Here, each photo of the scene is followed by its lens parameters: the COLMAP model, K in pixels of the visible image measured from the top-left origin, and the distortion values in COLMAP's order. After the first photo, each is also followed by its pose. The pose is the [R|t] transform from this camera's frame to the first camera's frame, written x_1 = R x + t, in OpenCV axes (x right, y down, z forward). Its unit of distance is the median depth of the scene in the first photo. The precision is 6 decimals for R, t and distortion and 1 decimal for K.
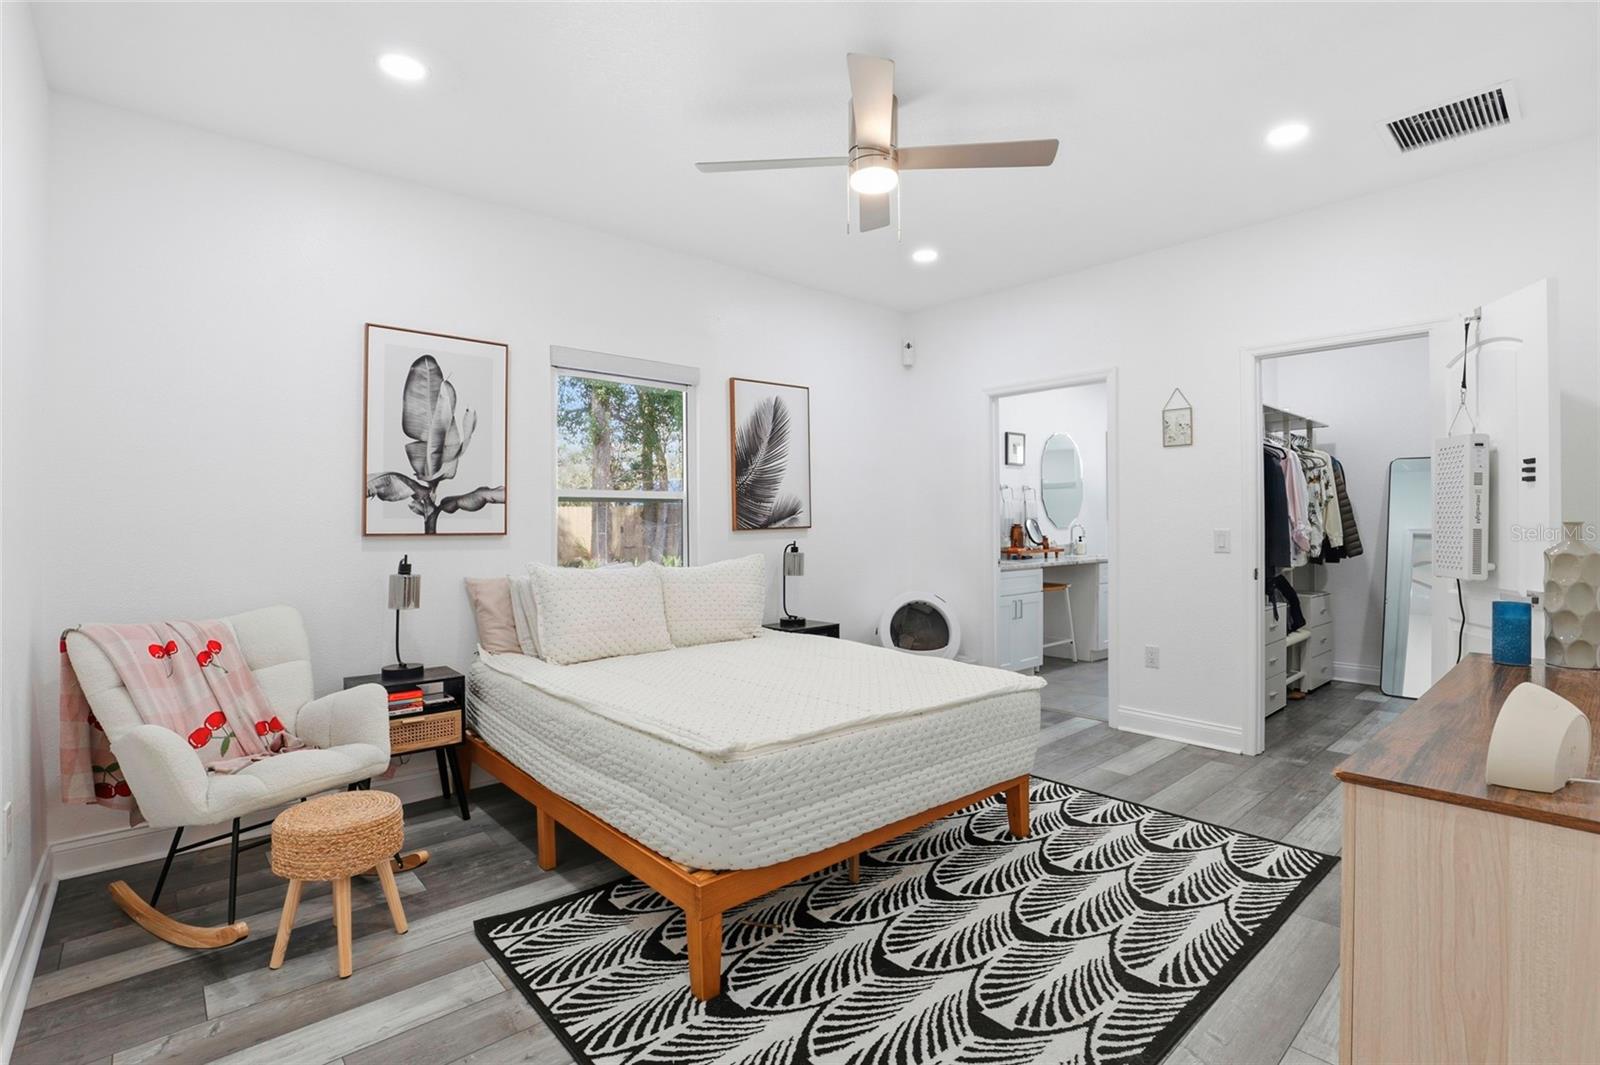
lens RADIAL K [[746.8, 0, 804.0], [0, 746.8, 513.5], [0, 0, 1]] dist [-0.031128, 0.001952]
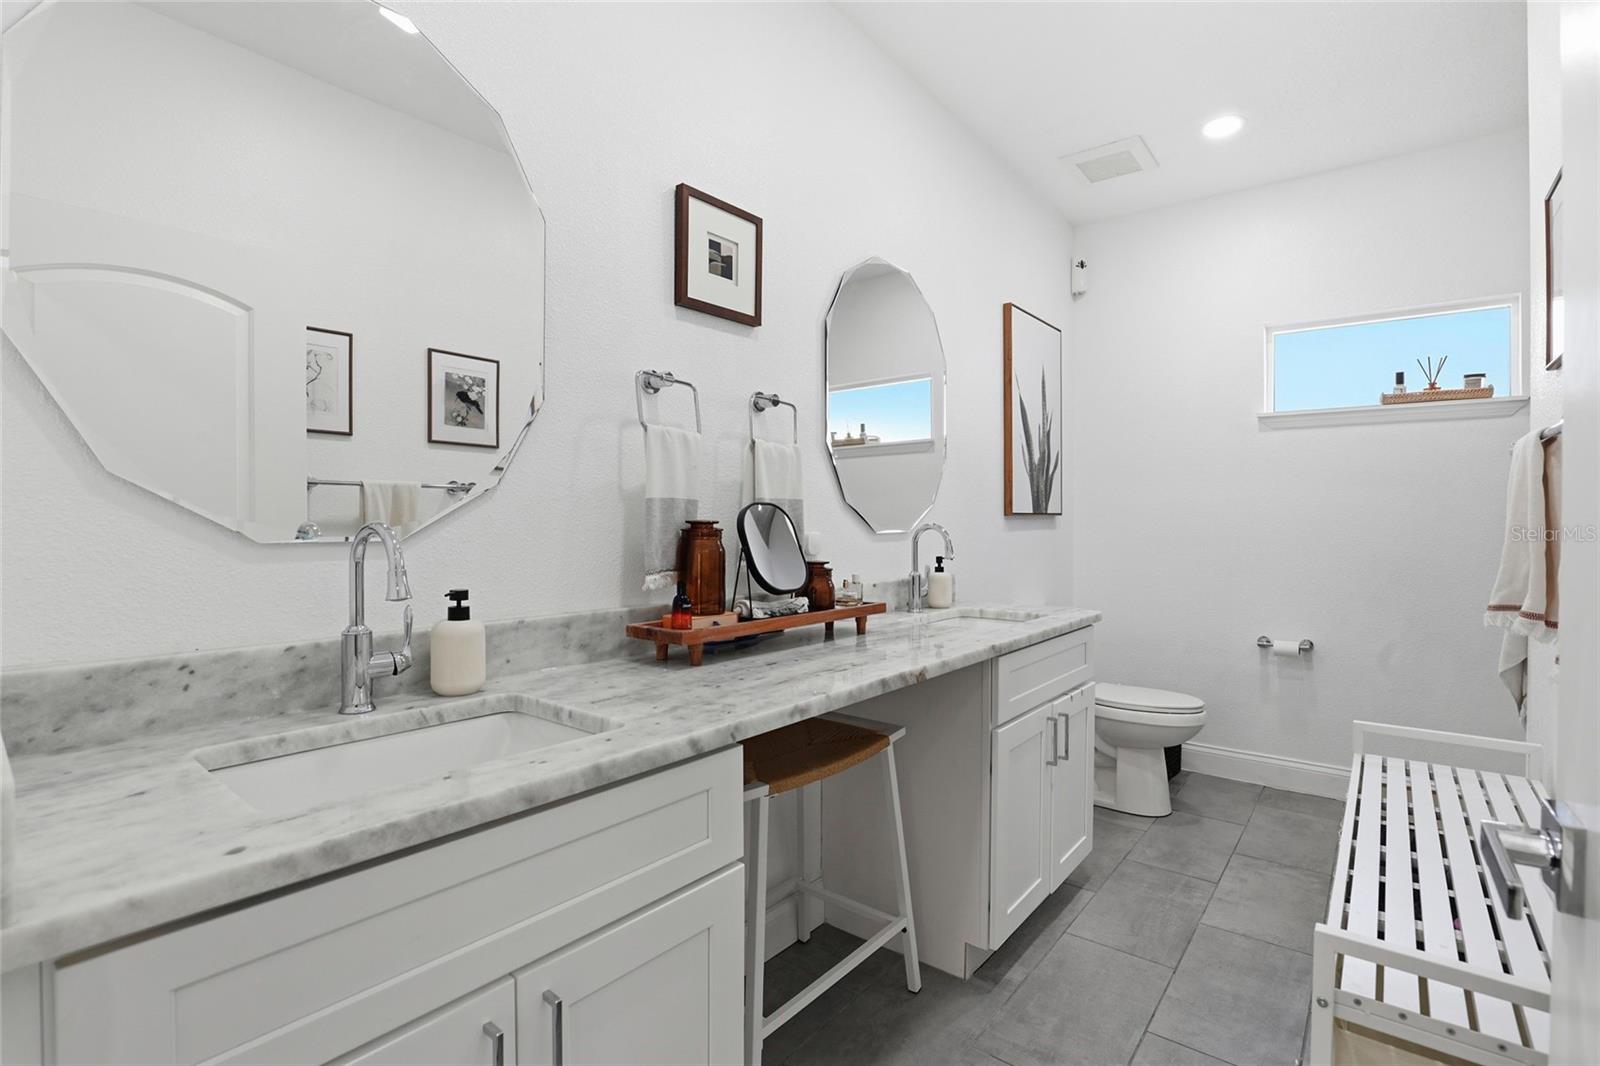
lens RADIAL K [[754.0, 0, 805.7], [0, 754.0, 524.3], [0, 0, 1]] dist [-0.030792, 0.001954]
pose [[0.985616, 0.005541, 0.168907, 0.271129], [-0.007761, 0.999892, 0.012488, 0.011894], [-0.168819, -0.013620, 0.985553, 0.717055]]
